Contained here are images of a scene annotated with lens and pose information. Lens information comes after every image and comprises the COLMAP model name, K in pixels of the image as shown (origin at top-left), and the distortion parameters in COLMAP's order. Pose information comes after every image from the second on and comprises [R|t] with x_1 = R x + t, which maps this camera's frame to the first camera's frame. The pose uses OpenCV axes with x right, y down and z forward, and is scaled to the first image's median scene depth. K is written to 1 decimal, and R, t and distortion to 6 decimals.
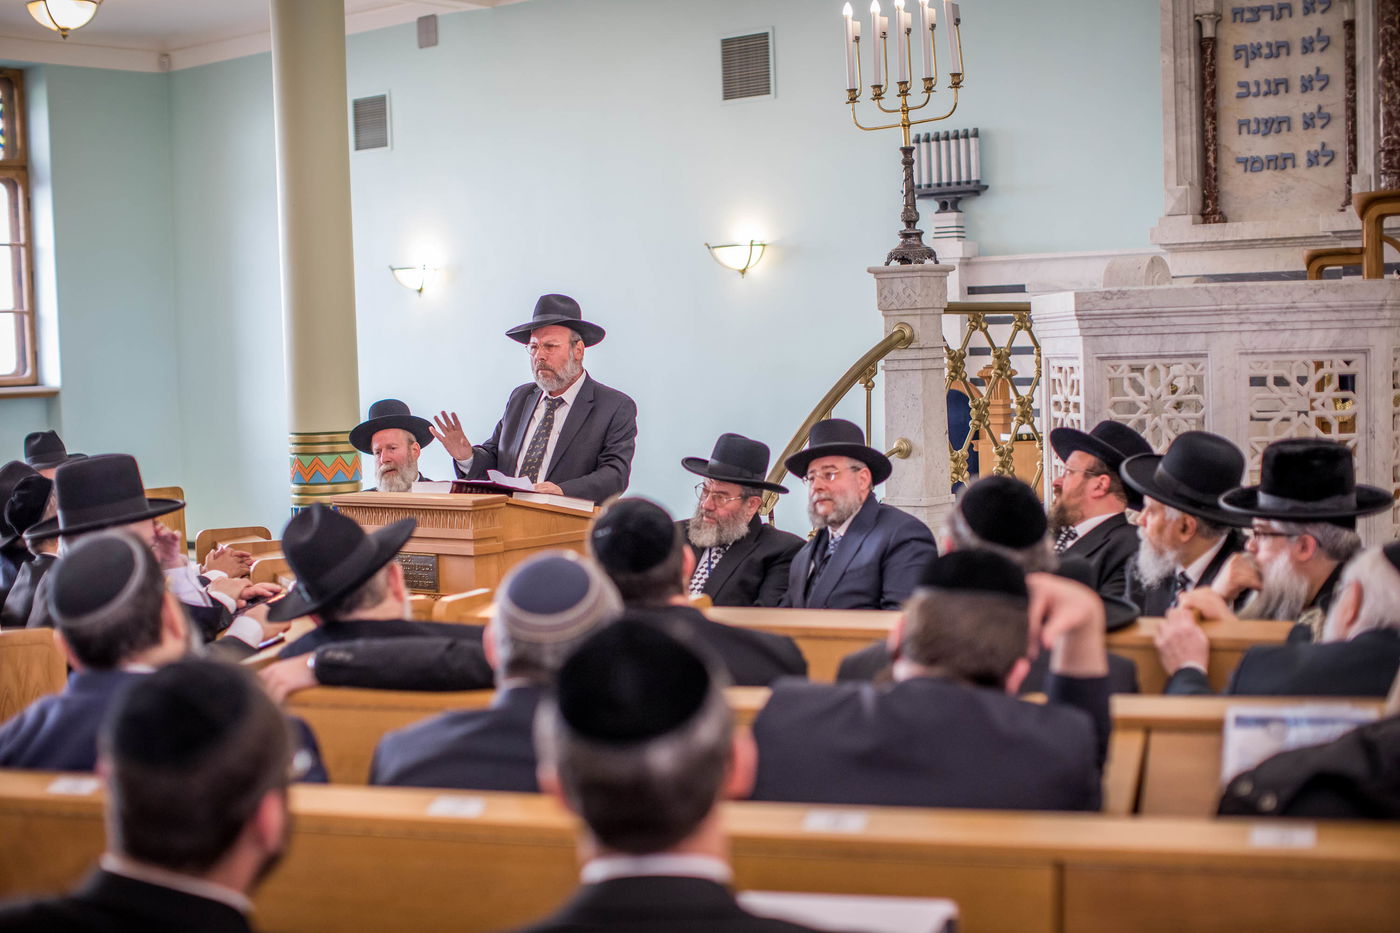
lens RADIAL K [[1997.3, 0, 697.6], [0, 1997.3, 468.6], [0, 0, 1]] dist [-0.145806, 0.072950]
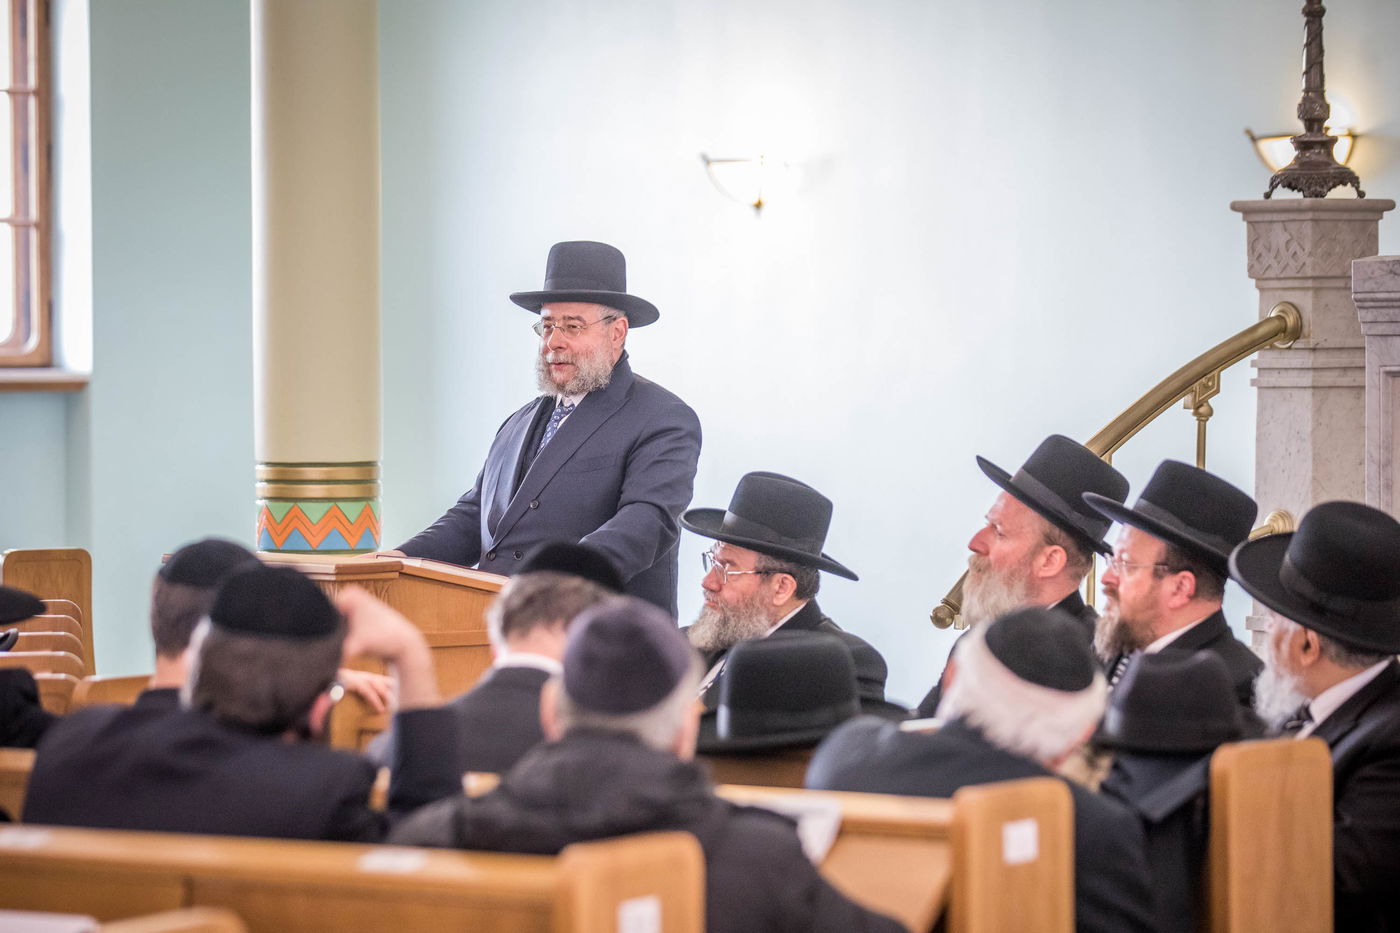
lens RADIAL K [[4851.2, 0, 700.0], [0, 4851.2, 466.5], [0, 0, 1]] dist [-0.087702, 0.077391]
pose [[0.967751, 0.036701, -0.249219, 0.281195], [-0.044088, 0.998736, -0.024121, 0.012210], [0.248019, 0.034331, 0.968147, -0.343800]]
